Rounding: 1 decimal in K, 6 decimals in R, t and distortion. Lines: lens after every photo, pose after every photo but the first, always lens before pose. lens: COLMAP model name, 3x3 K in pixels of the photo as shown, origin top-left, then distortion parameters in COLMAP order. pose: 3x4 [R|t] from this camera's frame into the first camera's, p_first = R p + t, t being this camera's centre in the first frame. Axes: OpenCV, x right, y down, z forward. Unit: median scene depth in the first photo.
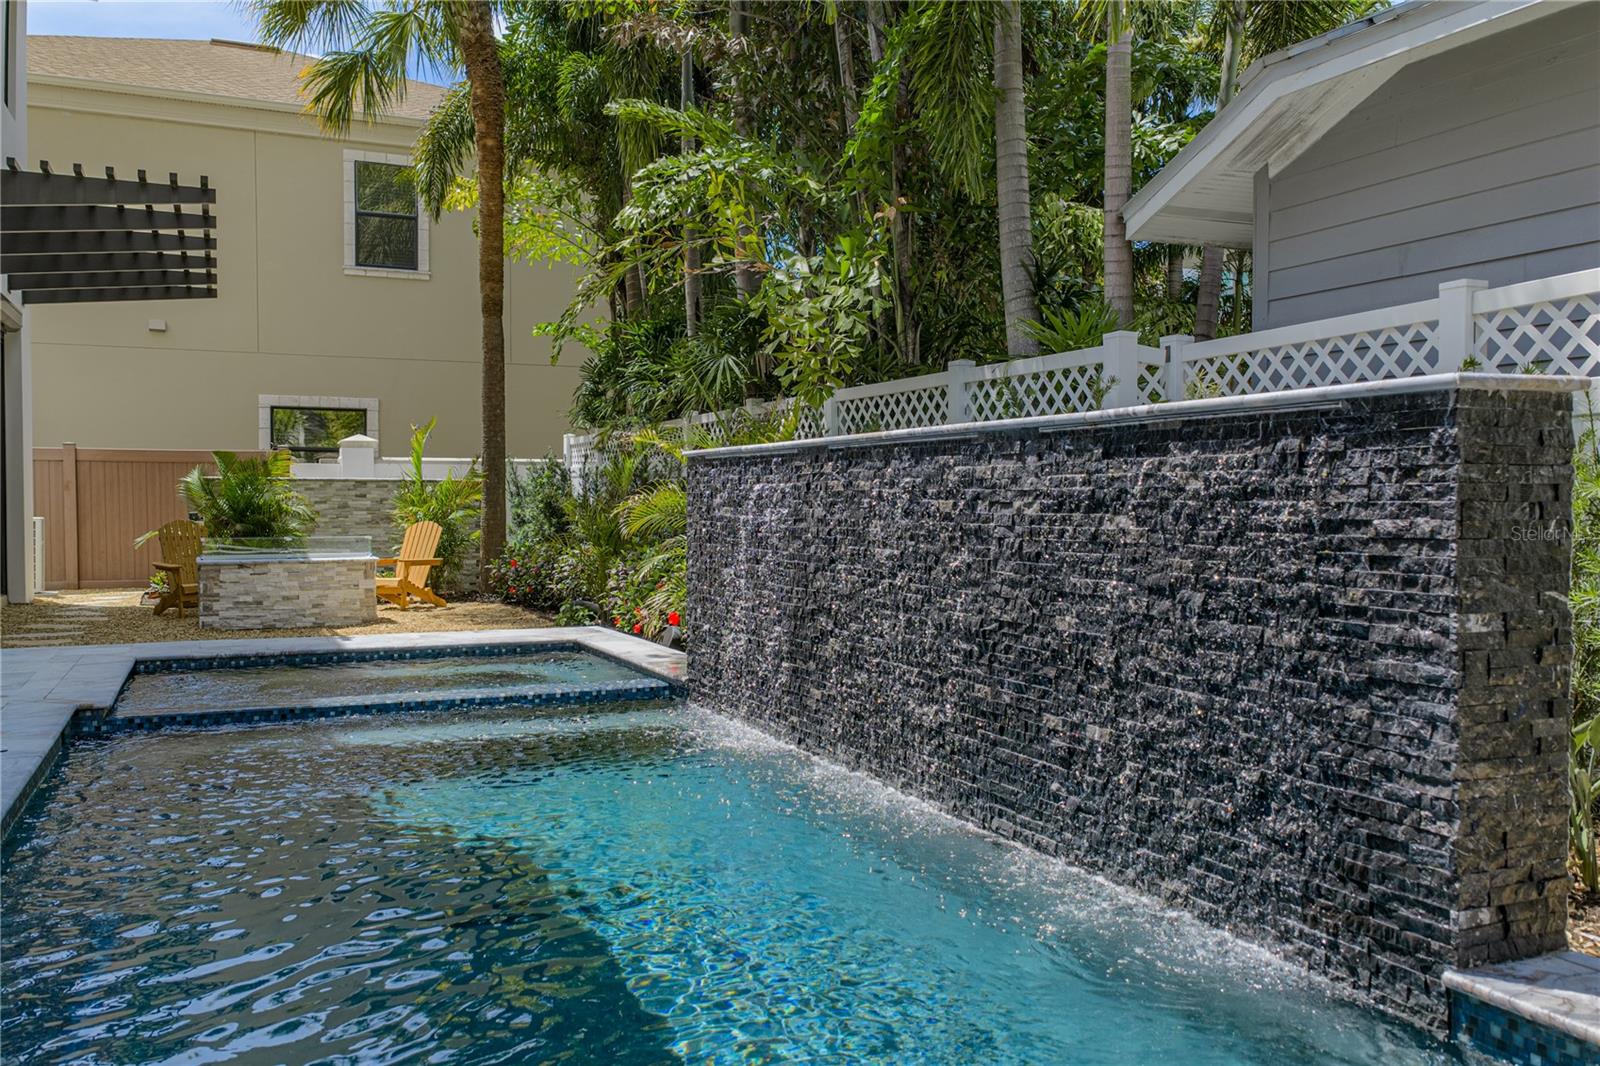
lens RADIAL K [[1323.6, 0, 800.0], [0, 1323.6, 533.0], [0, 0, 1]] dist [0.024714, -0.004726]
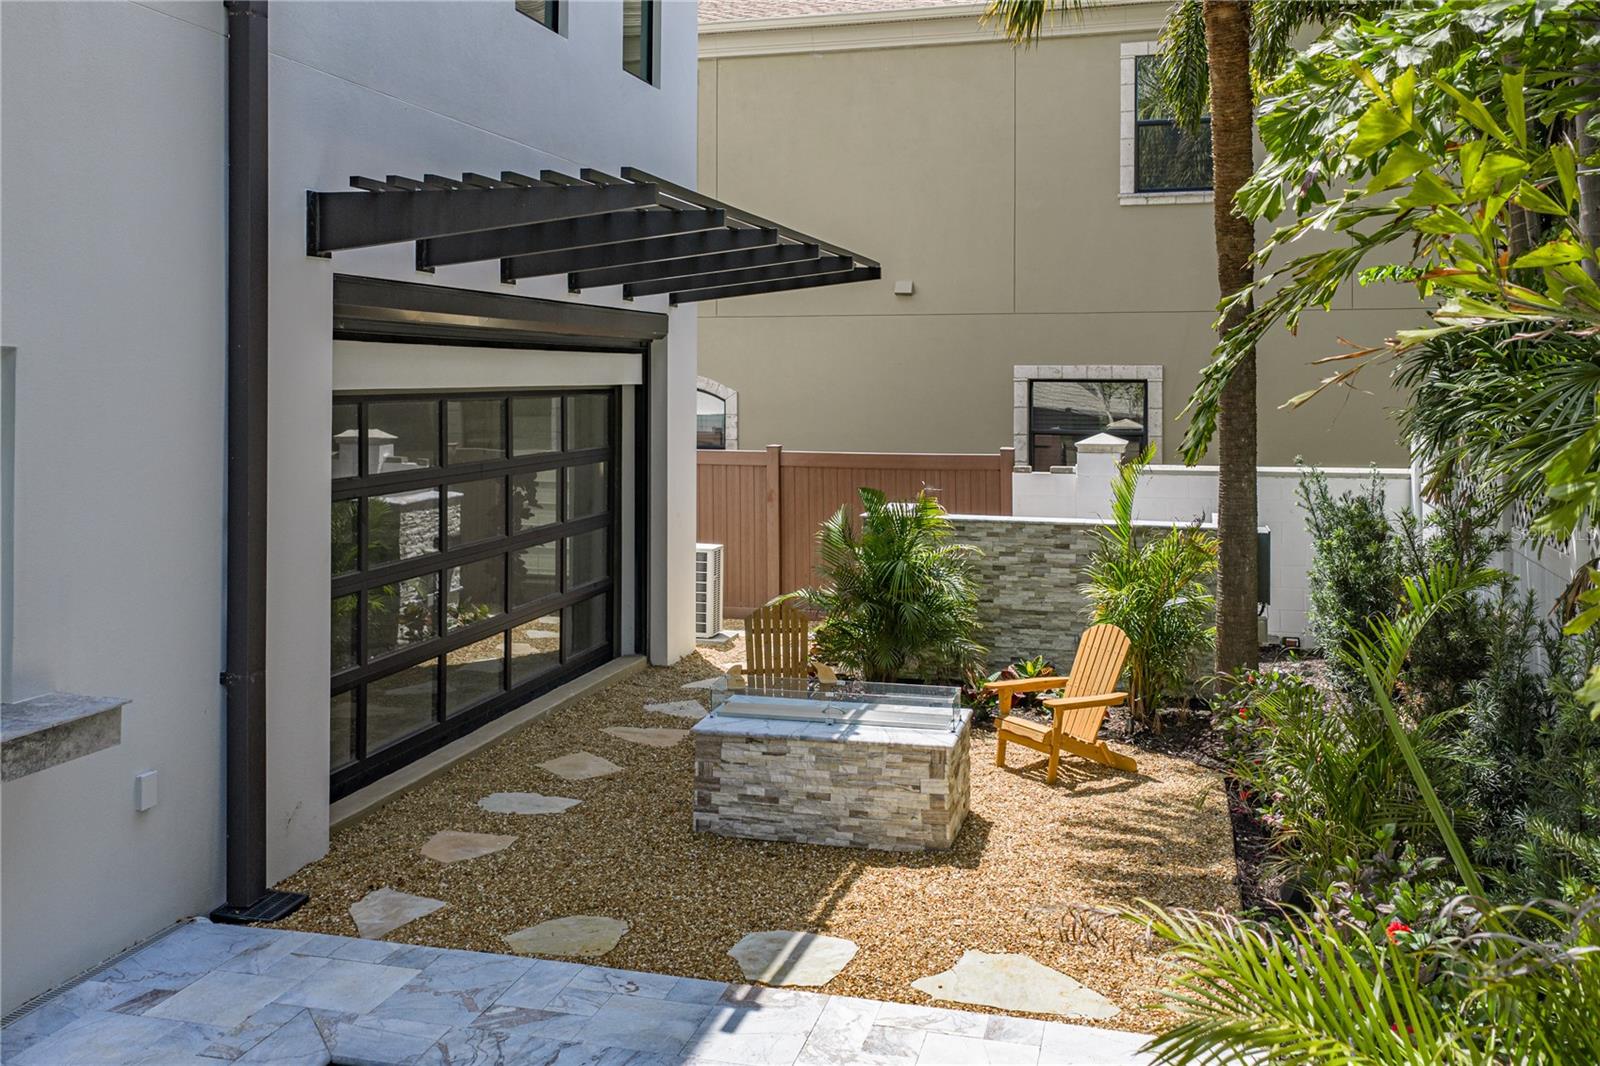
lens RADIAL K [[1376.2, 0, 802.0], [0, 1376.2, 383.2], [0, 0, 1]] dist [0.003304, -0.000776]
pose [[0.781843, 0.003630, -0.623465, 0.010739], [-0.018843, 0.999664, -0.017810, -0.102895], [0.623191, 0.025673, 0.781648, 0.370157]]
